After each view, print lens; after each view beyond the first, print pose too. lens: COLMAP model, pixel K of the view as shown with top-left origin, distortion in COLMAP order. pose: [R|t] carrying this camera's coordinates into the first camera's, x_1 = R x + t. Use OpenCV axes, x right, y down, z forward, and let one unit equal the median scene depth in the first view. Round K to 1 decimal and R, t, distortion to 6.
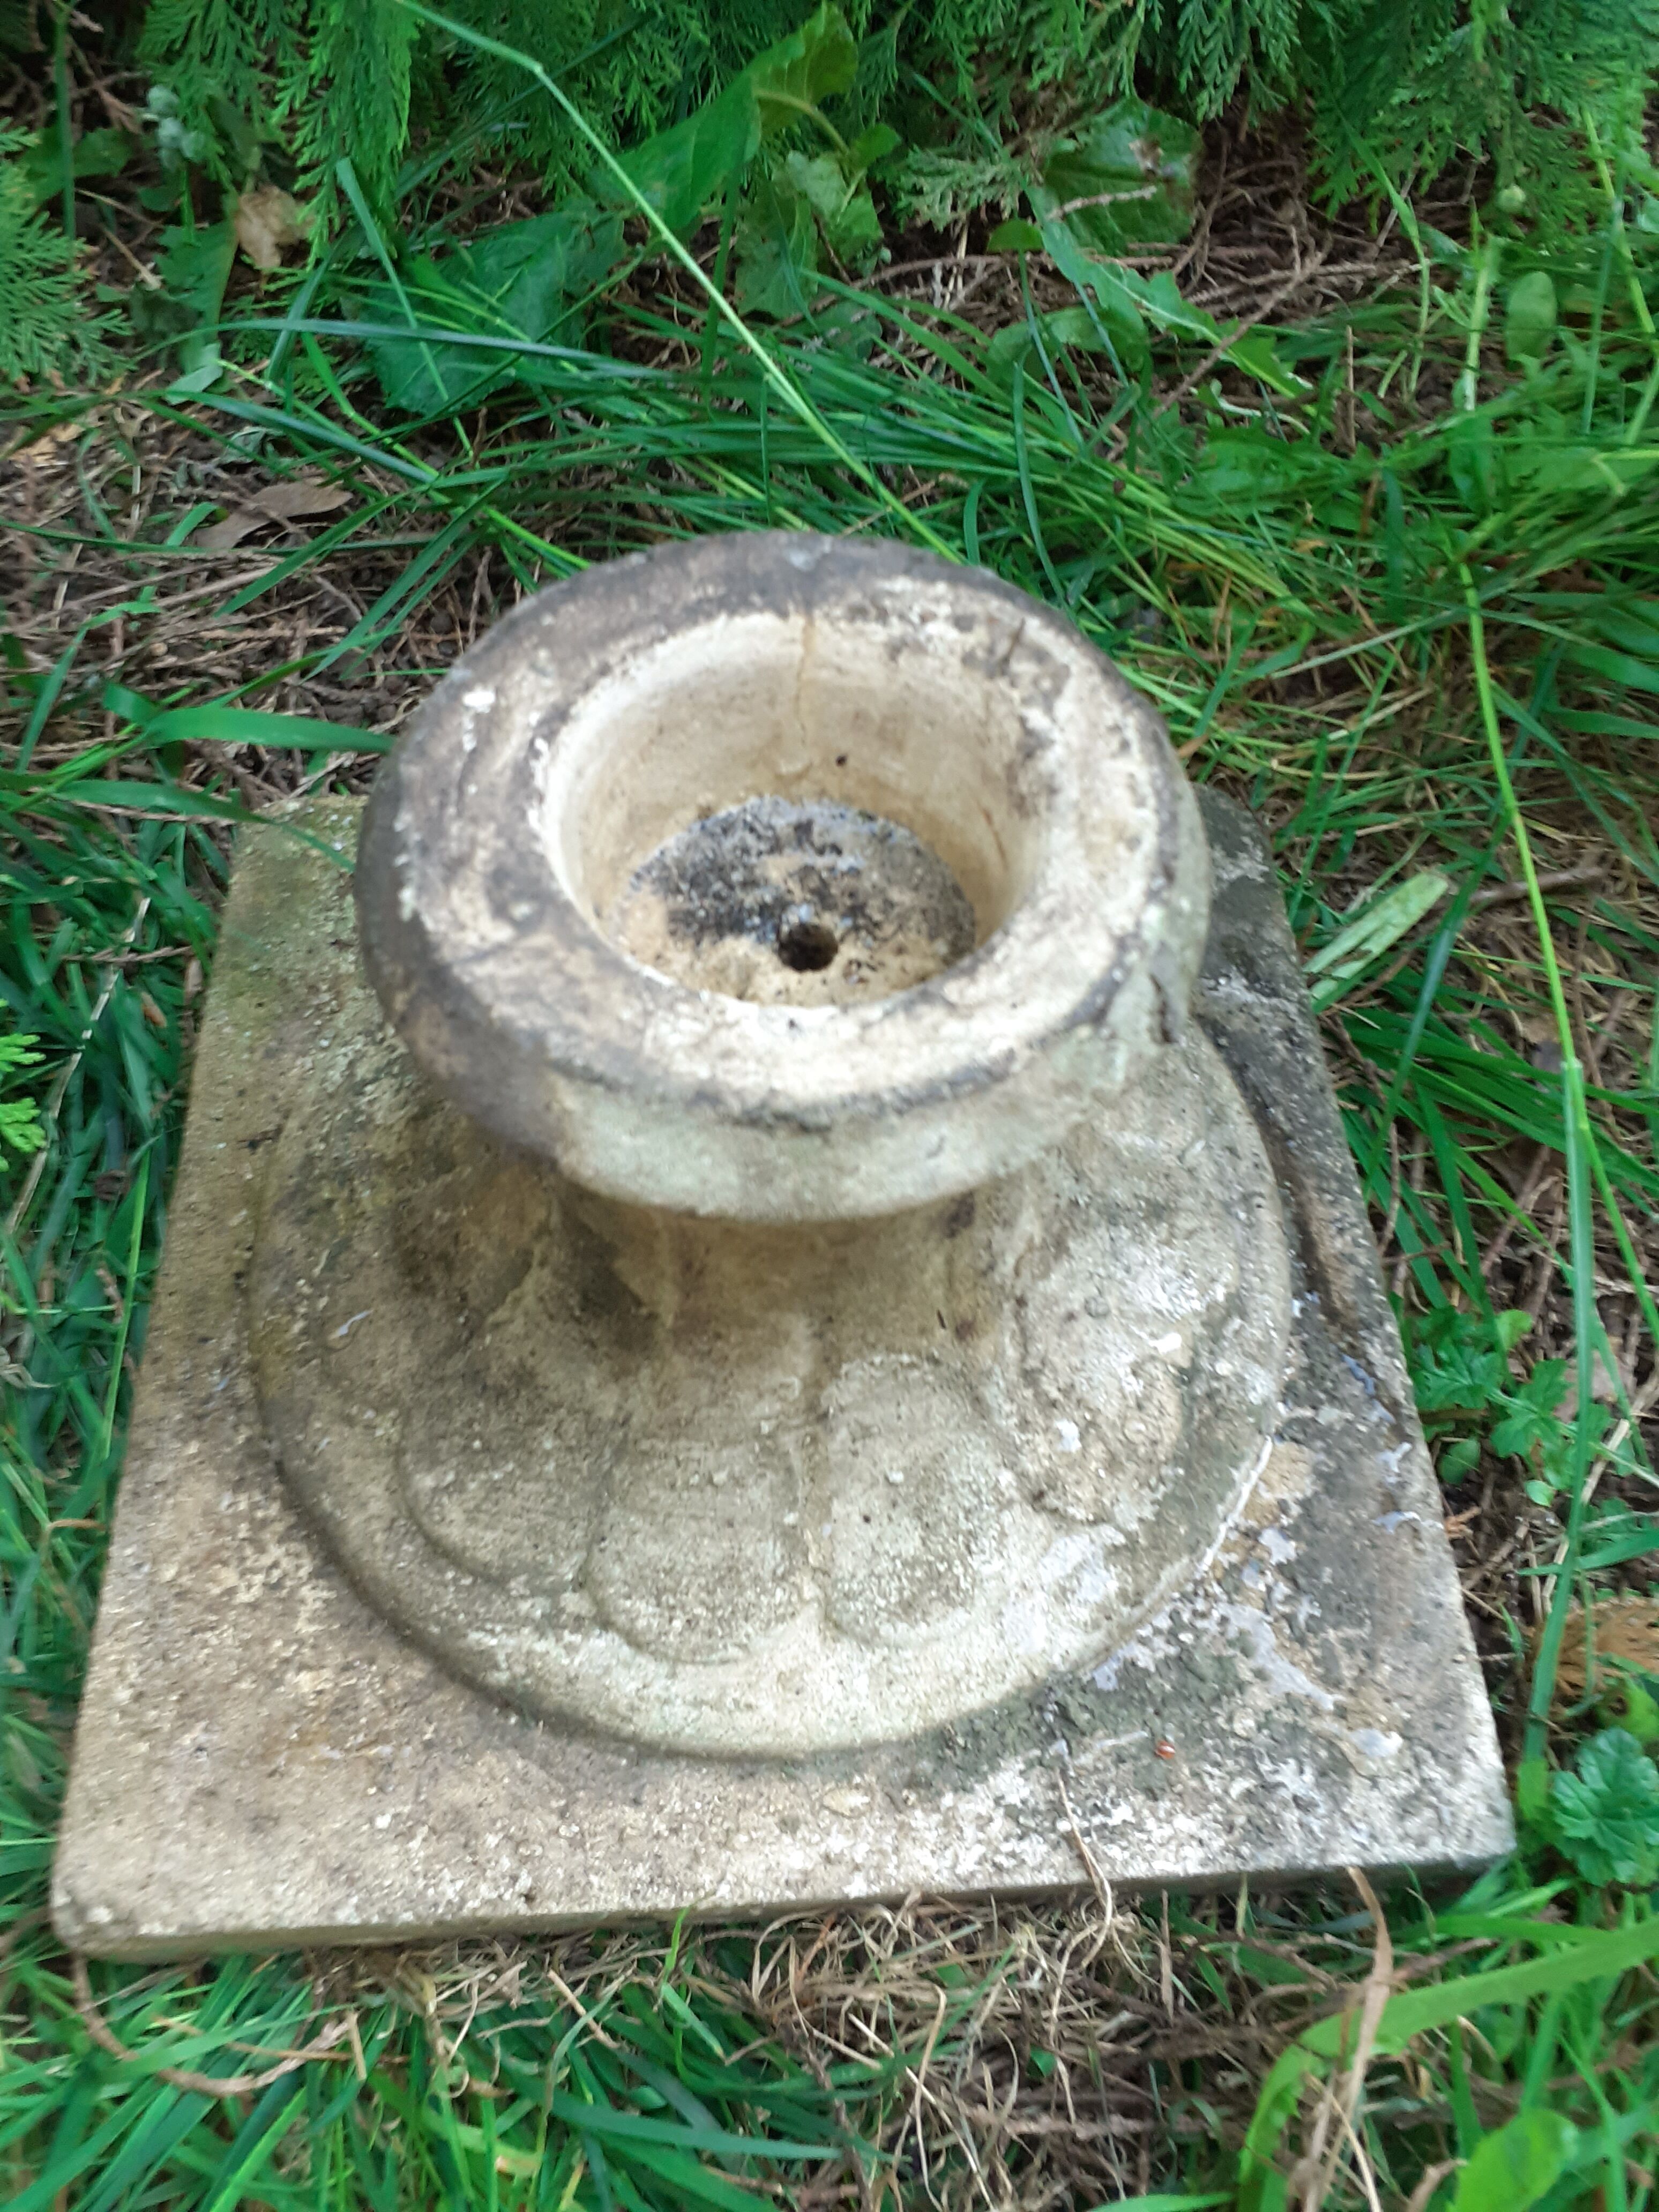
lens RADIAL K [[1822.4, 0, 808.3], [0, 1822.4, 1094.9], [0, 0, 1]] dist [0.016670, -0.023937]
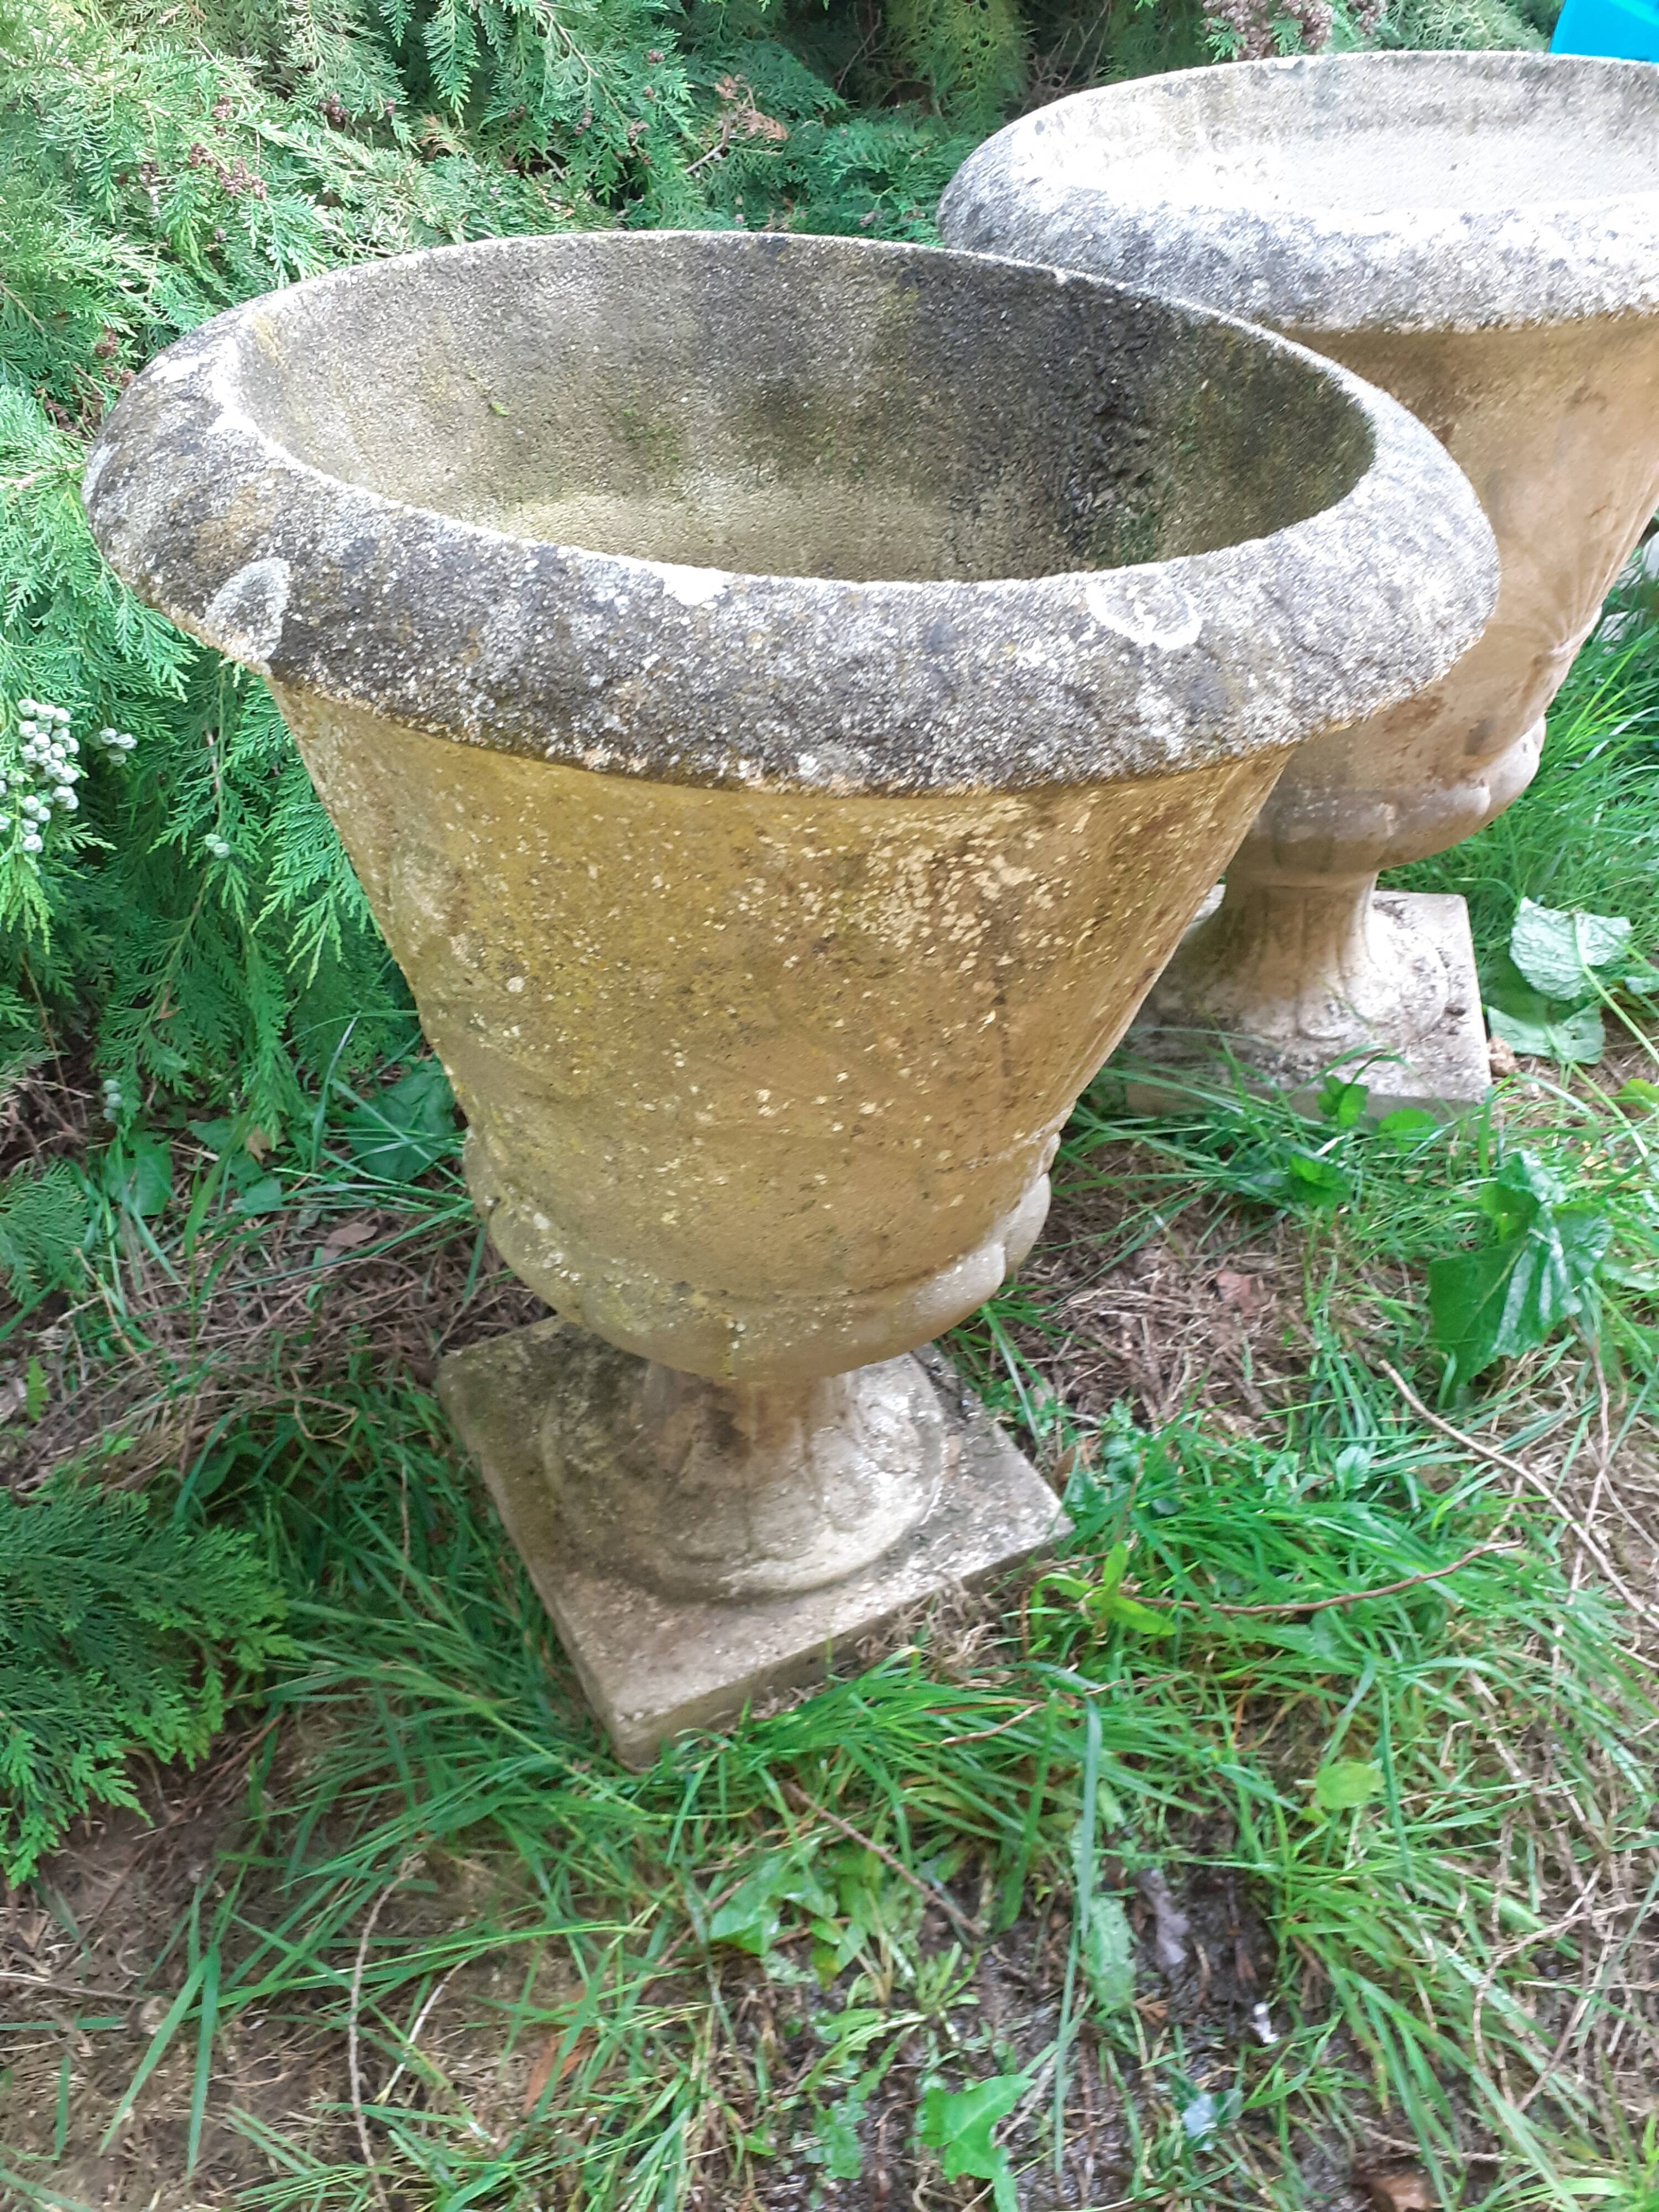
lens RADIAL K [[1817.6, 0, 846.5], [0, 1817.6, 1090.9], [0, 0, 1]] dist [0.030084, -0.056023]
pose [[0.895411, -0.254646, 0.365231, -0.815356], [0.354129, 0.904525, -0.237543, 0.345010], [-0.269872, 0.342038, 0.900100, -1.735142]]
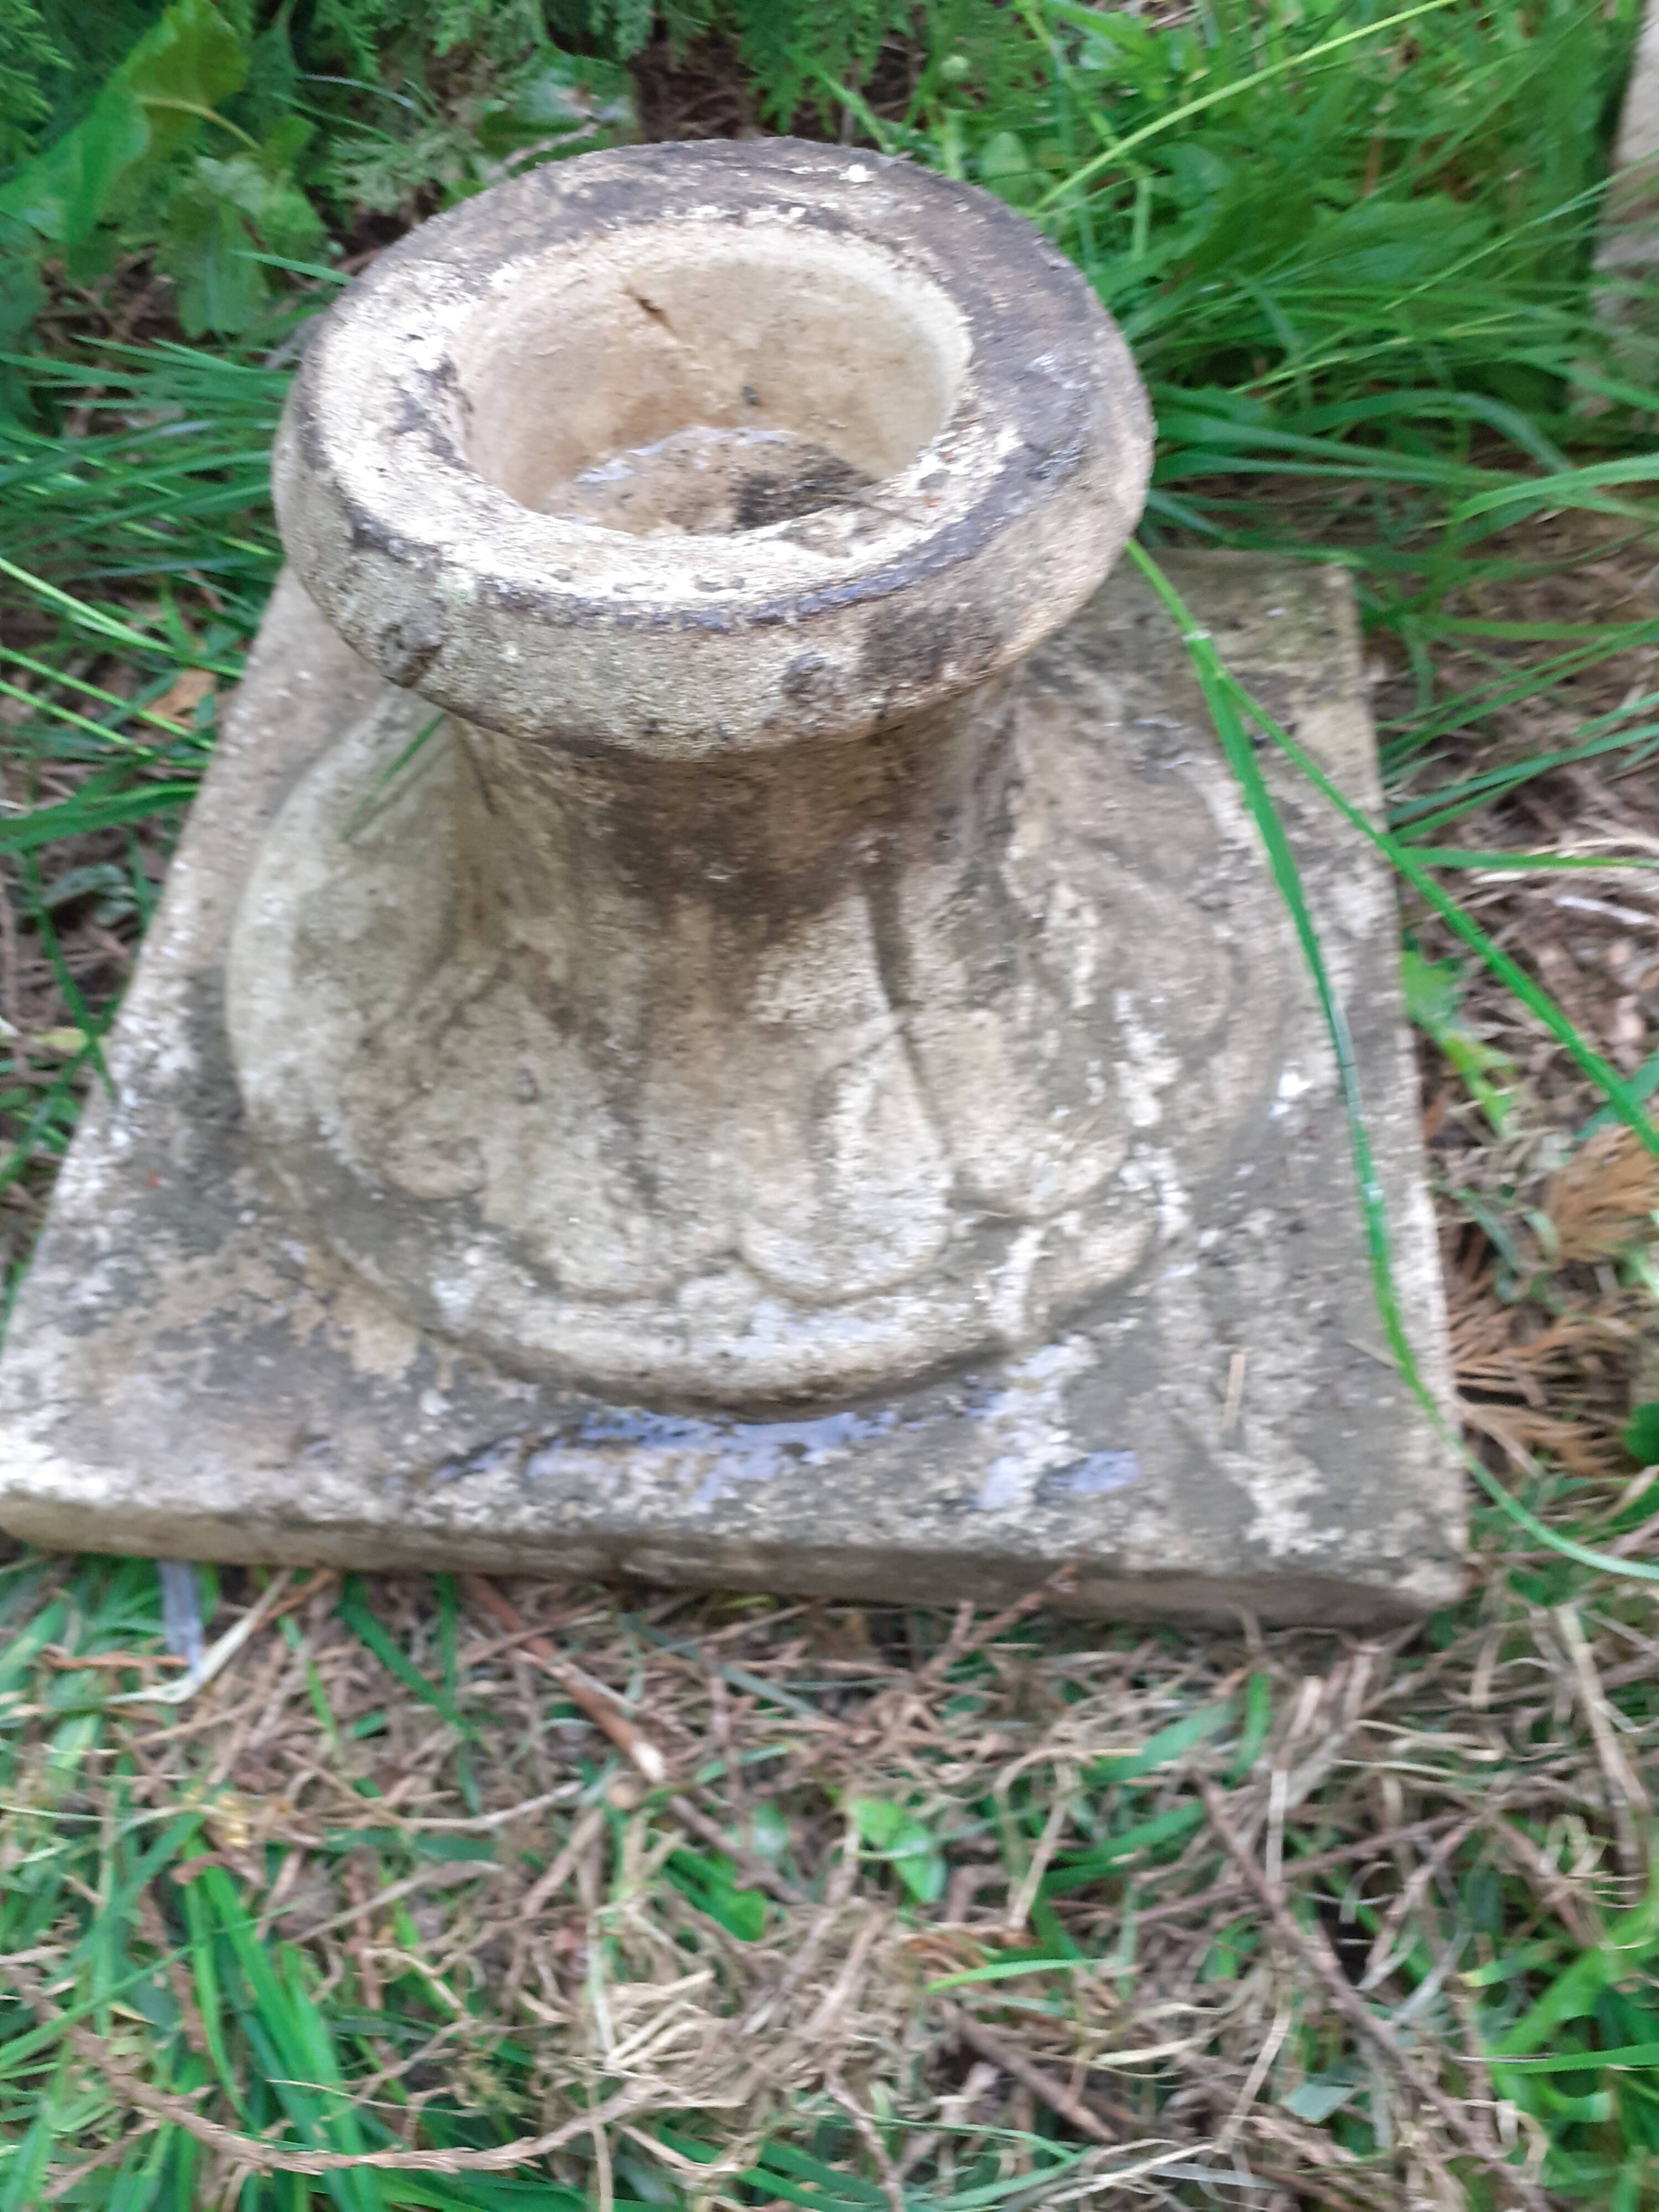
lens RADIAL K [[1817.6, 0, 839.9], [0, 1817.6, 1093.0], [0, 0, 1]] dist [0.030084, -0.056023]
pose [[-0.132742, 0.805063, -0.578147, 0.714674], [-0.818193, 0.240217, 0.522356, -0.530887], [0.559411, 0.542374, 0.626810, 0.532739]]
